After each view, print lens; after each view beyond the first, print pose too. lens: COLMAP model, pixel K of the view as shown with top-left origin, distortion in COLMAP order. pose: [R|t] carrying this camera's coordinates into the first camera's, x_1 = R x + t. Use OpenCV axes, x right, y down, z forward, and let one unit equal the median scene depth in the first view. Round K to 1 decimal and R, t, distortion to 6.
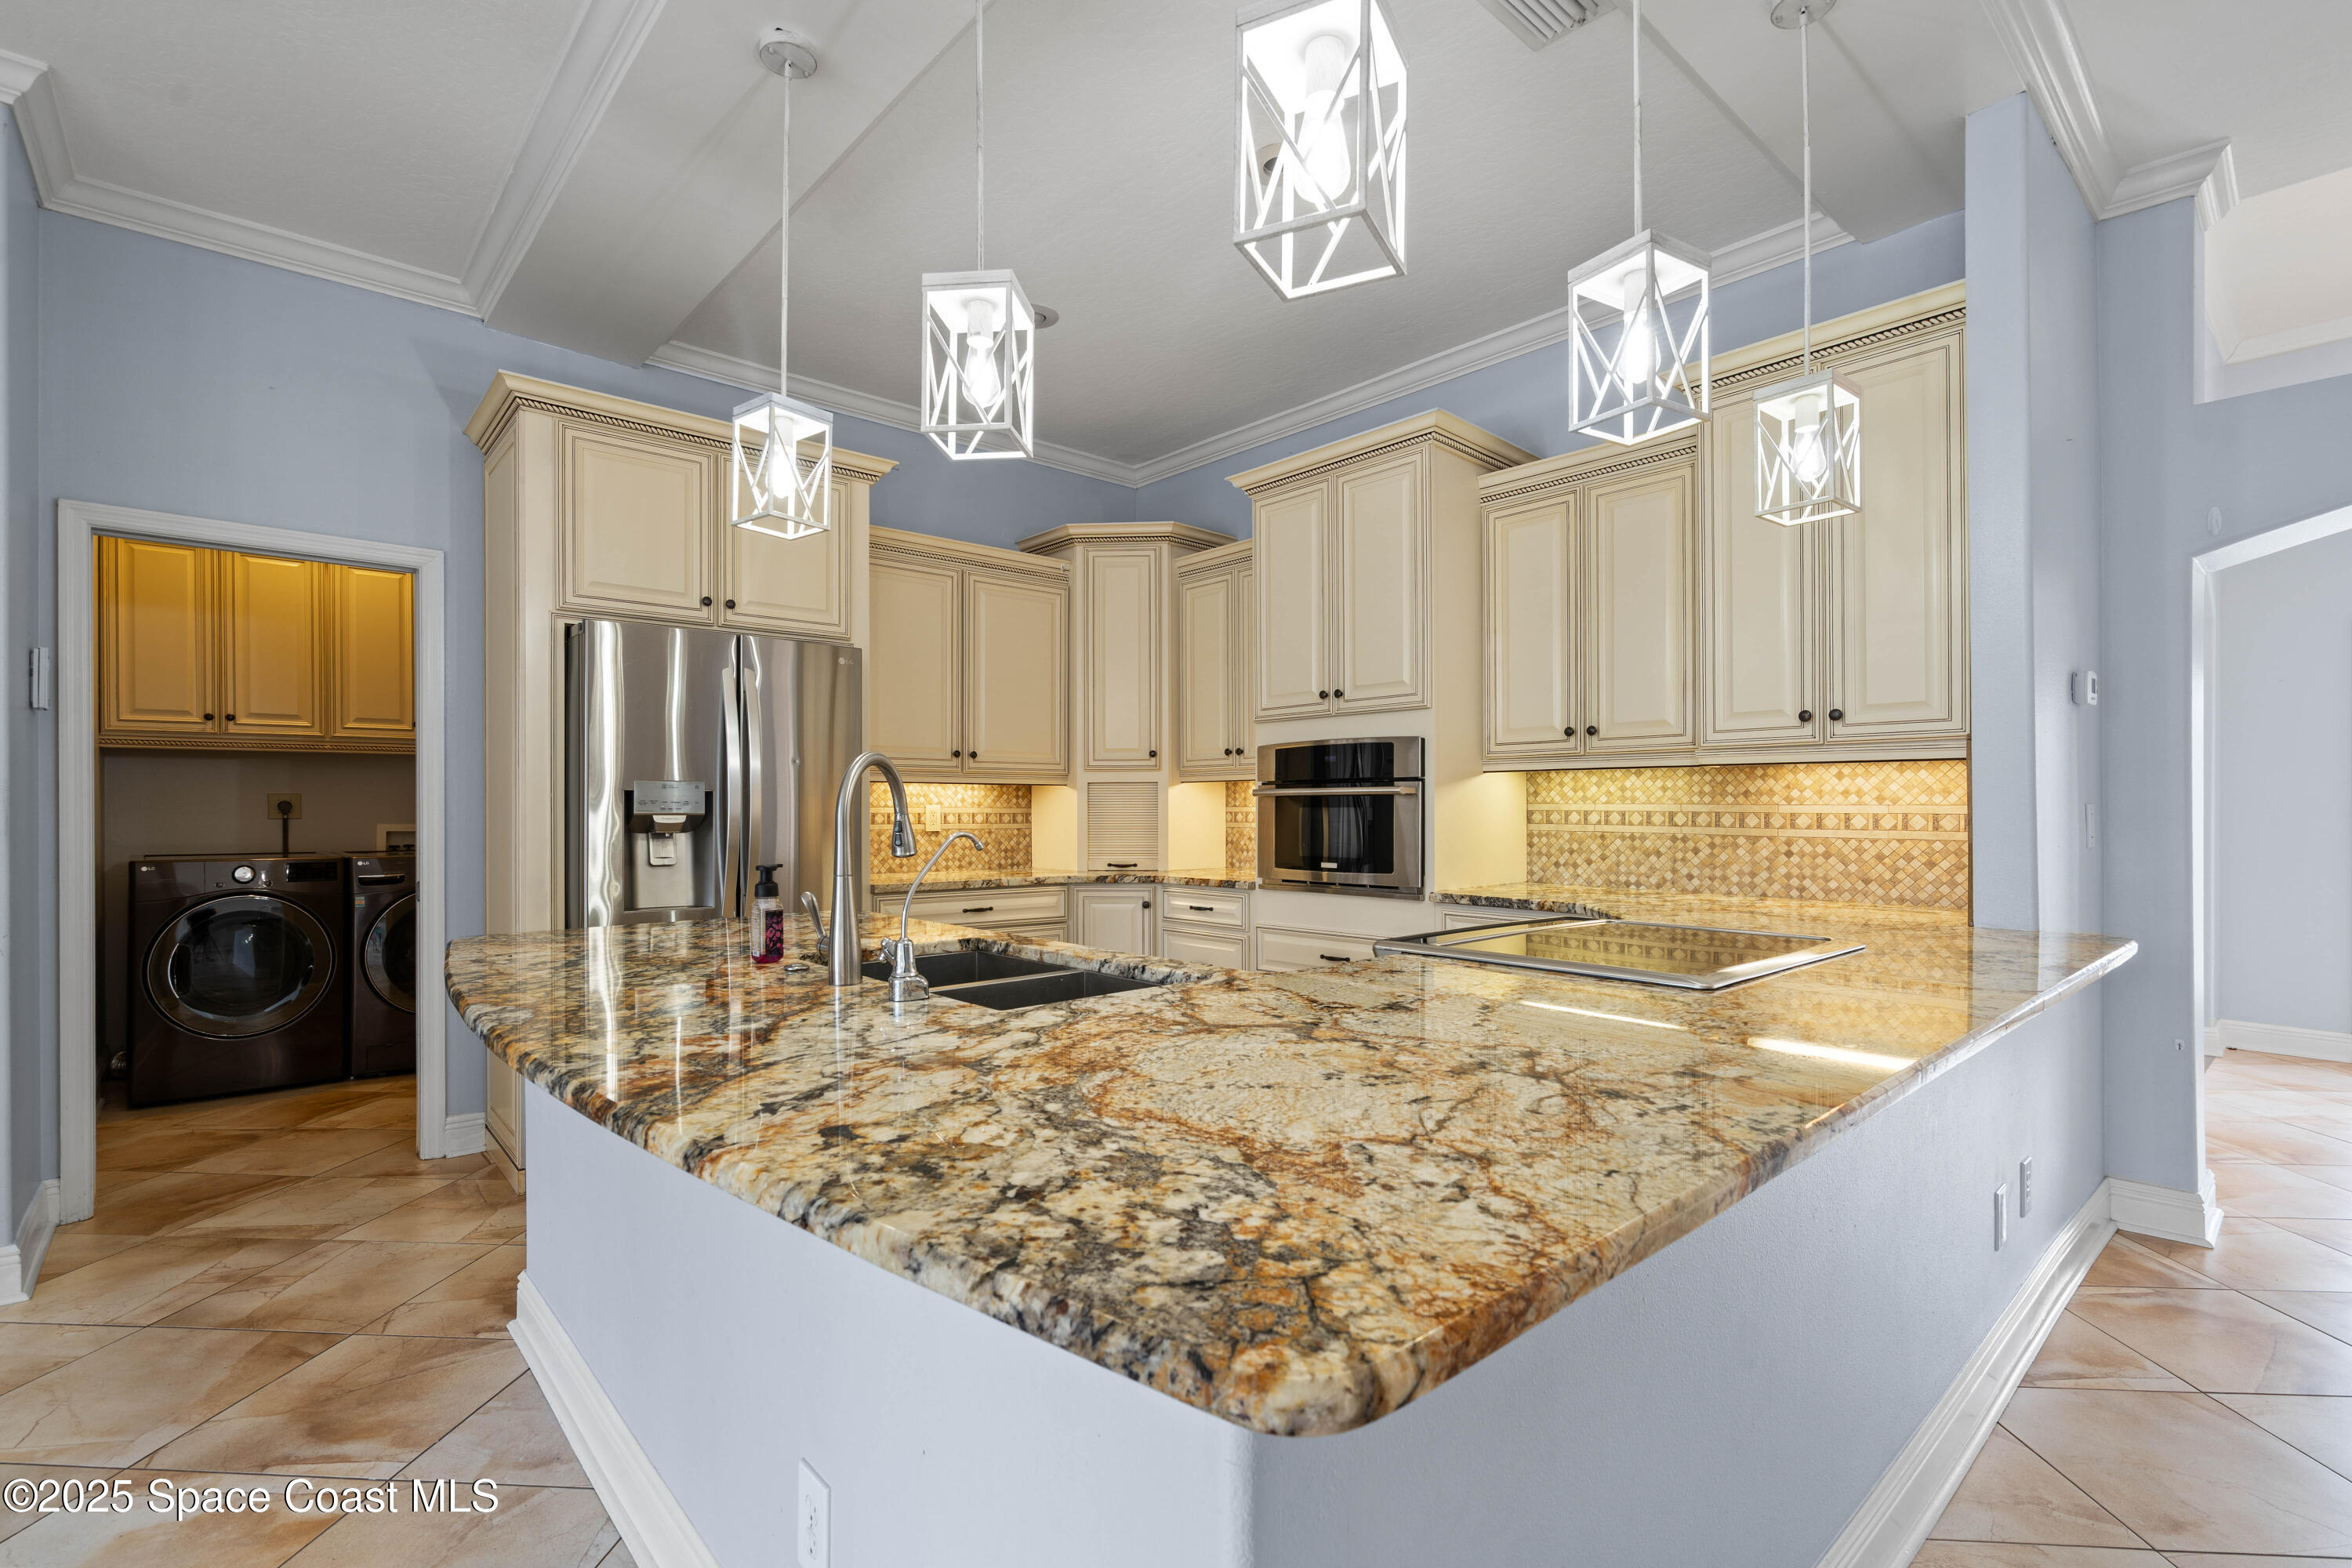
lens RADIAL K [[1072.5, 0, 1161.3], [0, 1072.5, 790.7], [0, 0, 1]] dist [-0.006954, 0.003527]
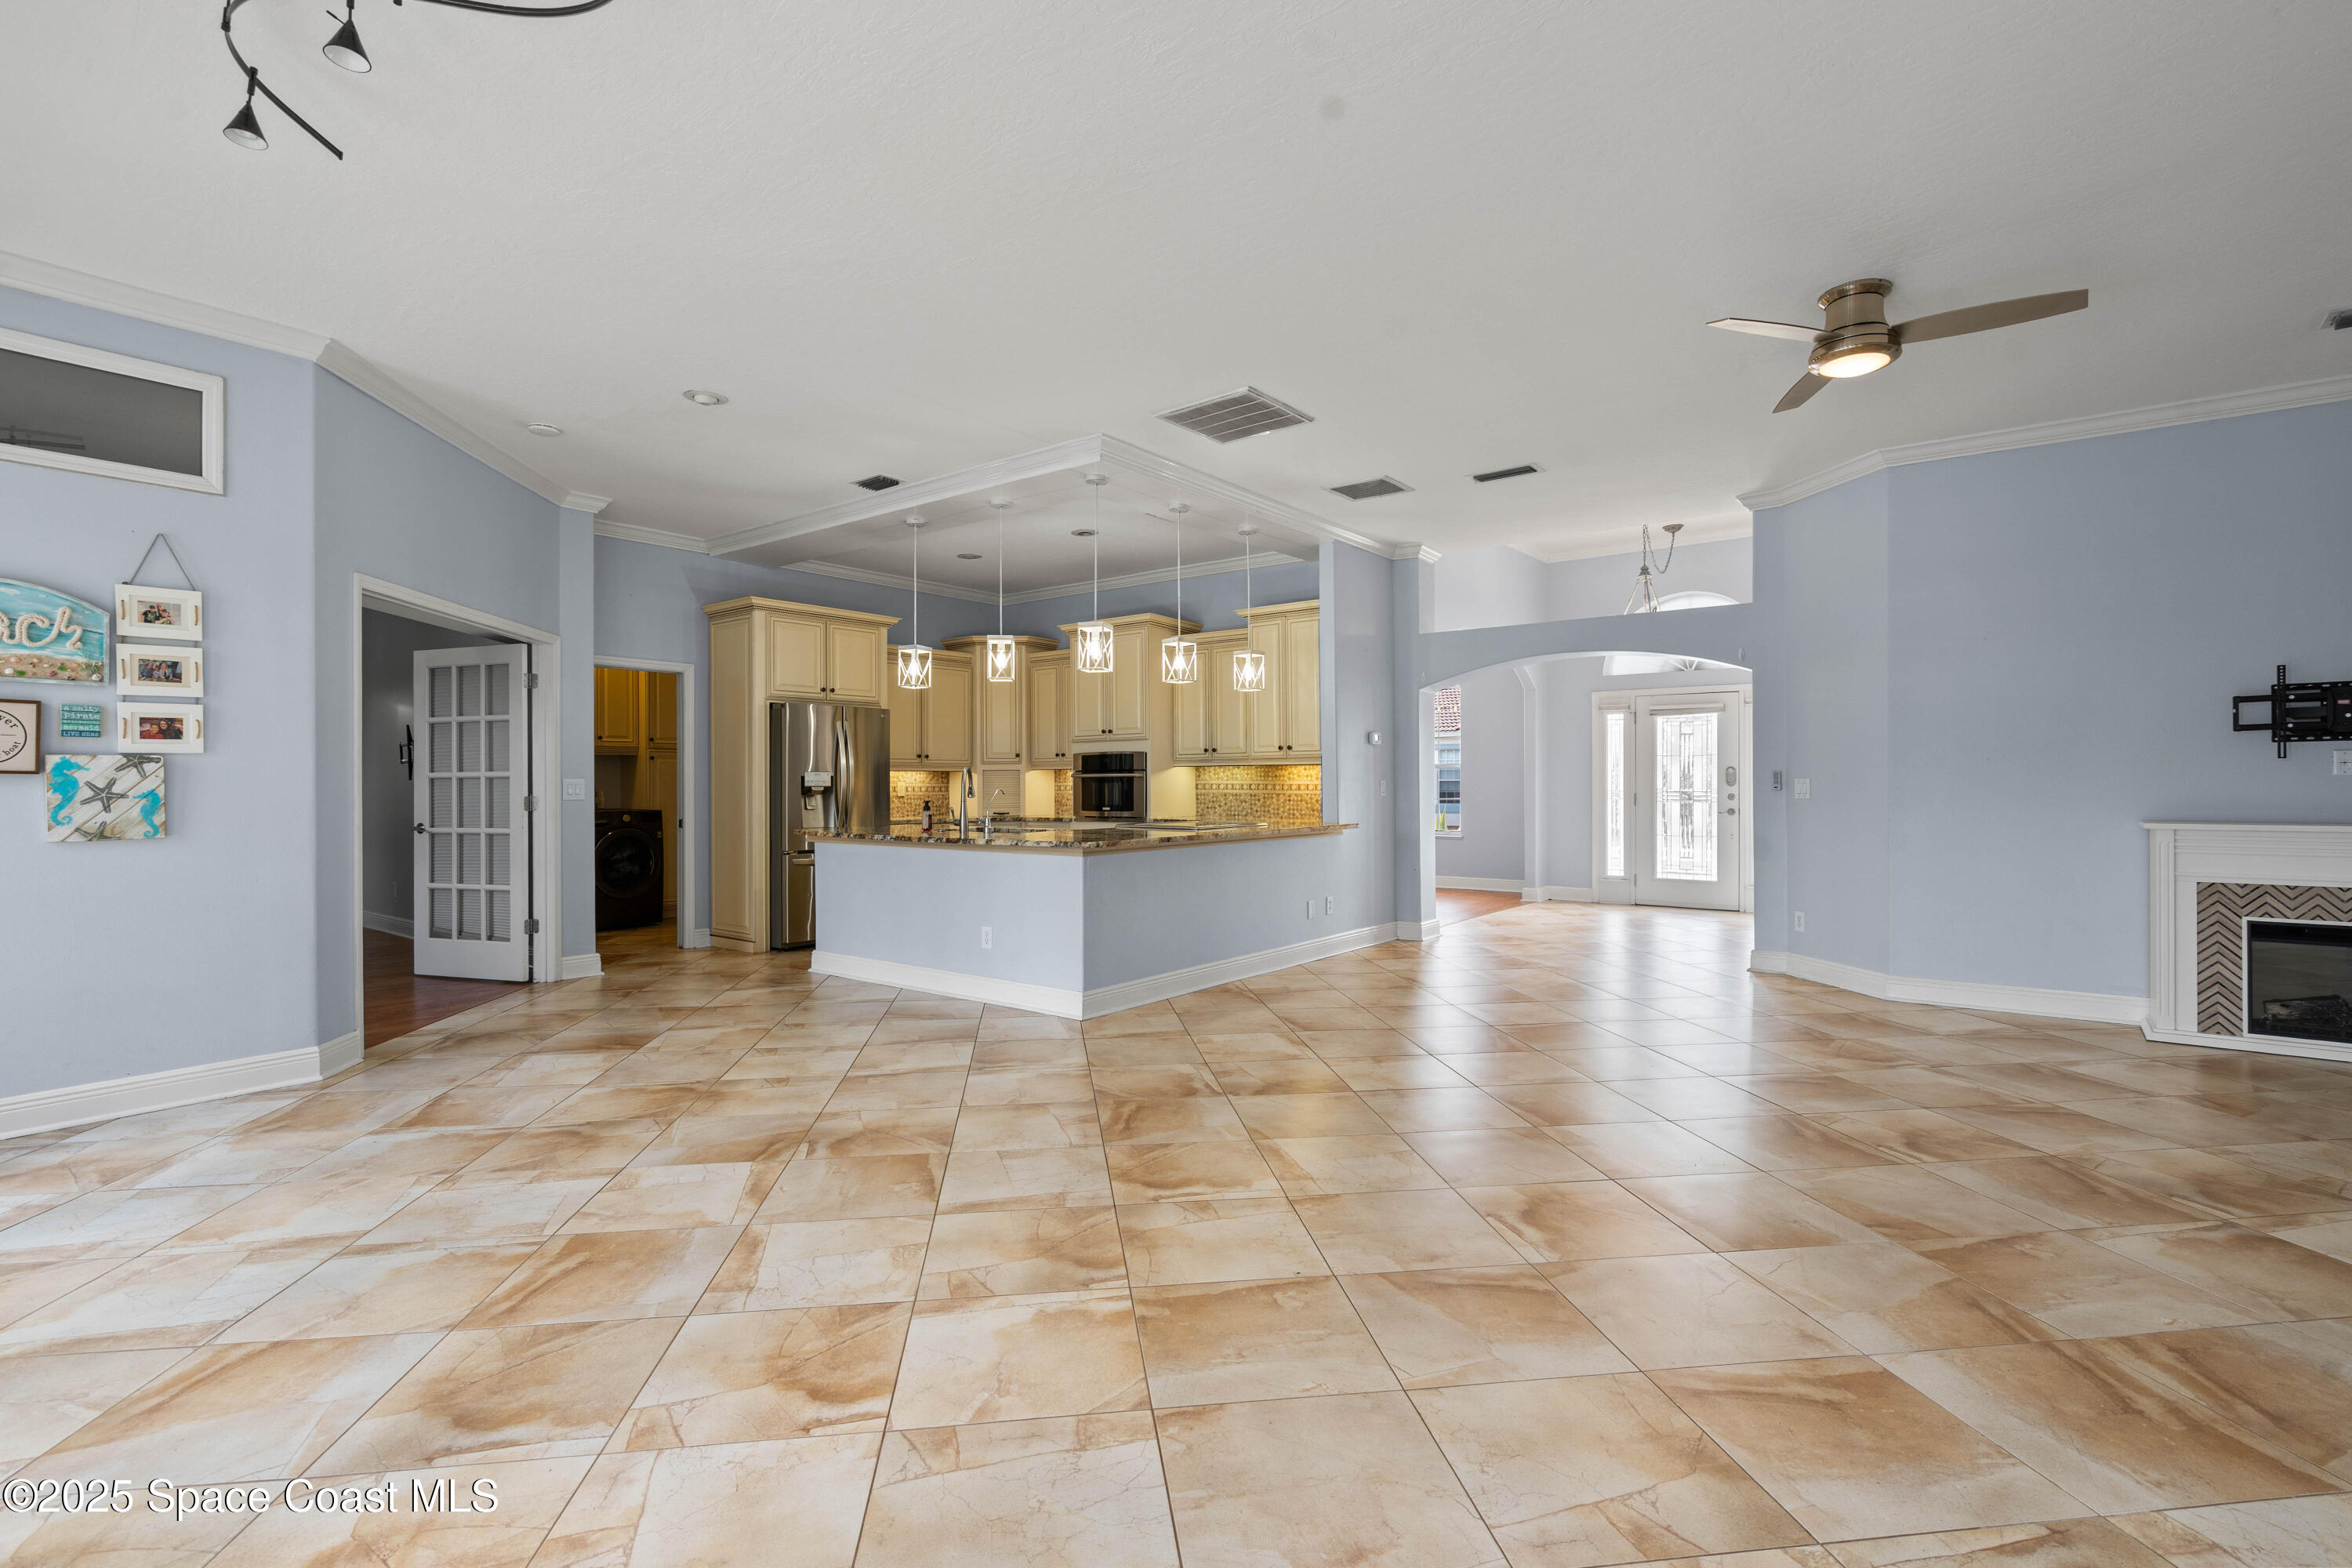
lens RADIAL K [[1072.5, 0, 1164.1], [0, 1072.5, 786.0], [0, 0, 1]] dist [-0.006954, 0.003527]
pose [[0.983076, -0.004828, 0.183135, -0.142393], [0.001393, 0.999821, 0.018879, -0.020283], [-0.183193, -0.018304, 0.982906, -1.296750]]
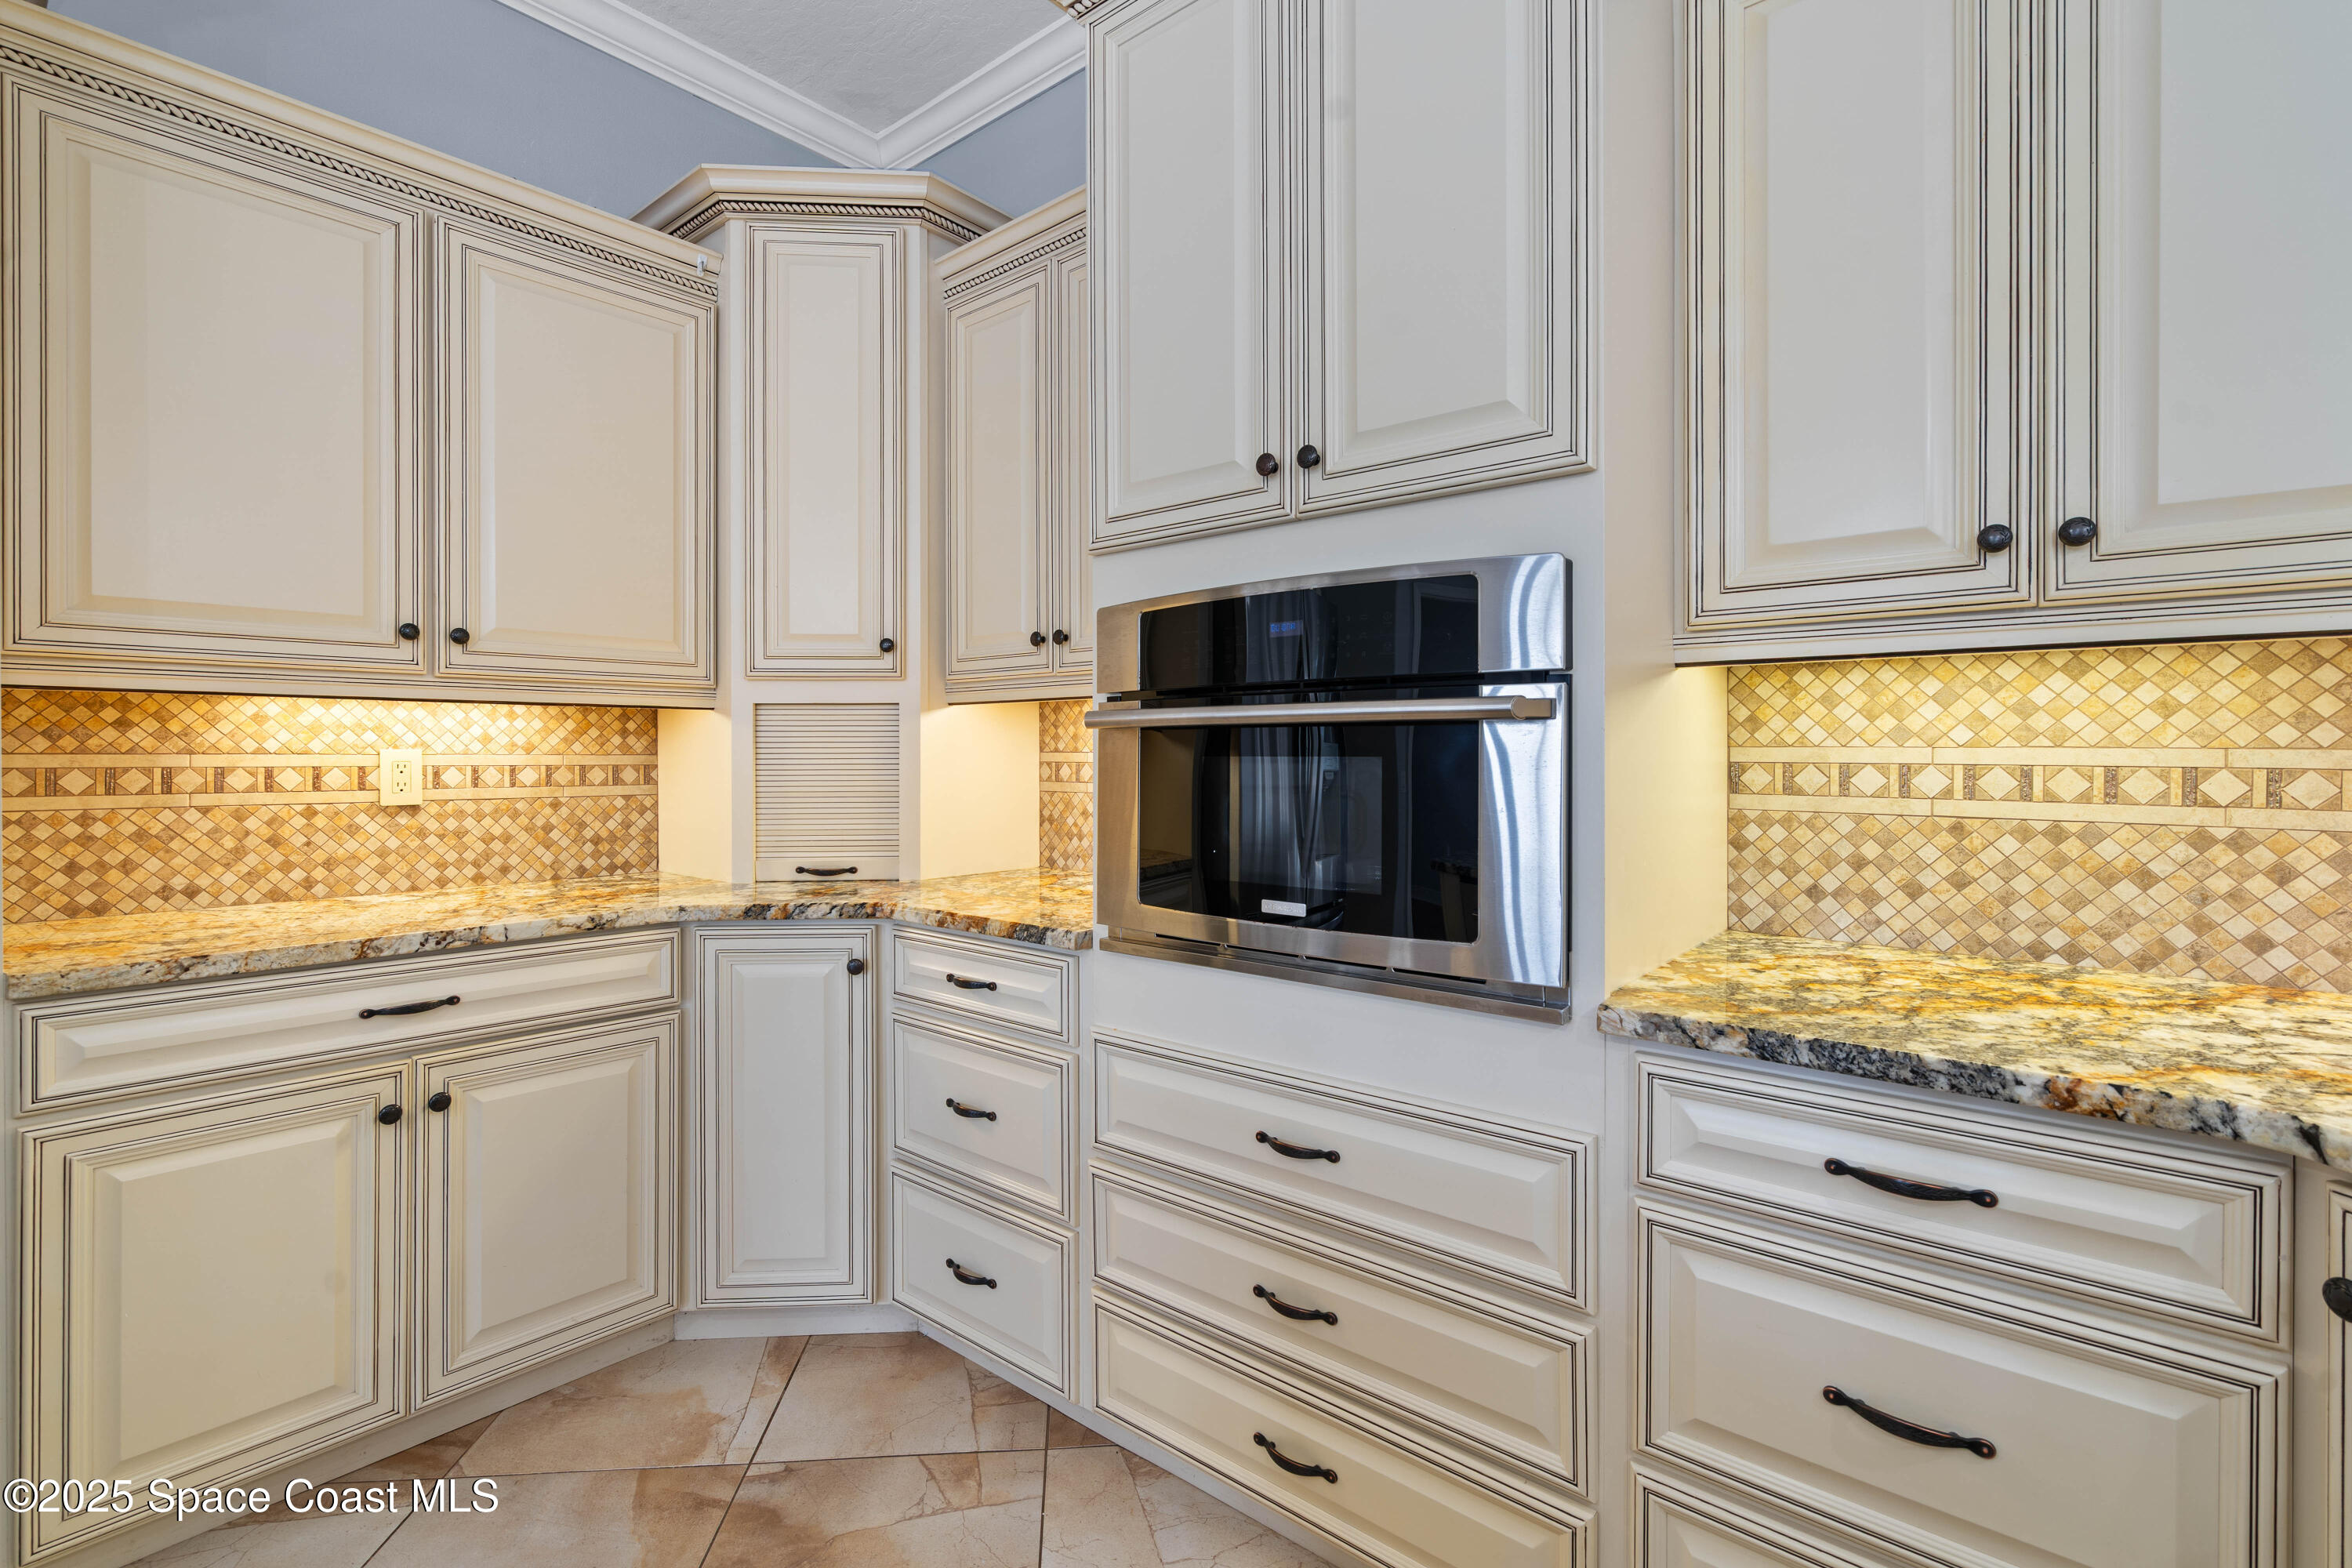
lens RADIAL K [[1072.5, 0, 1153.4], [0, 1072.5, 753.6], [0, 0, 1]] dist [-0.006954, 0.003527]
pose [[0.990226, -0.001066, 0.139465, 0.062215], [-0.001781, 0.999793, 0.020288, 0.007725], [-0.139457, -0.020338, 0.990019, 0.684468]]
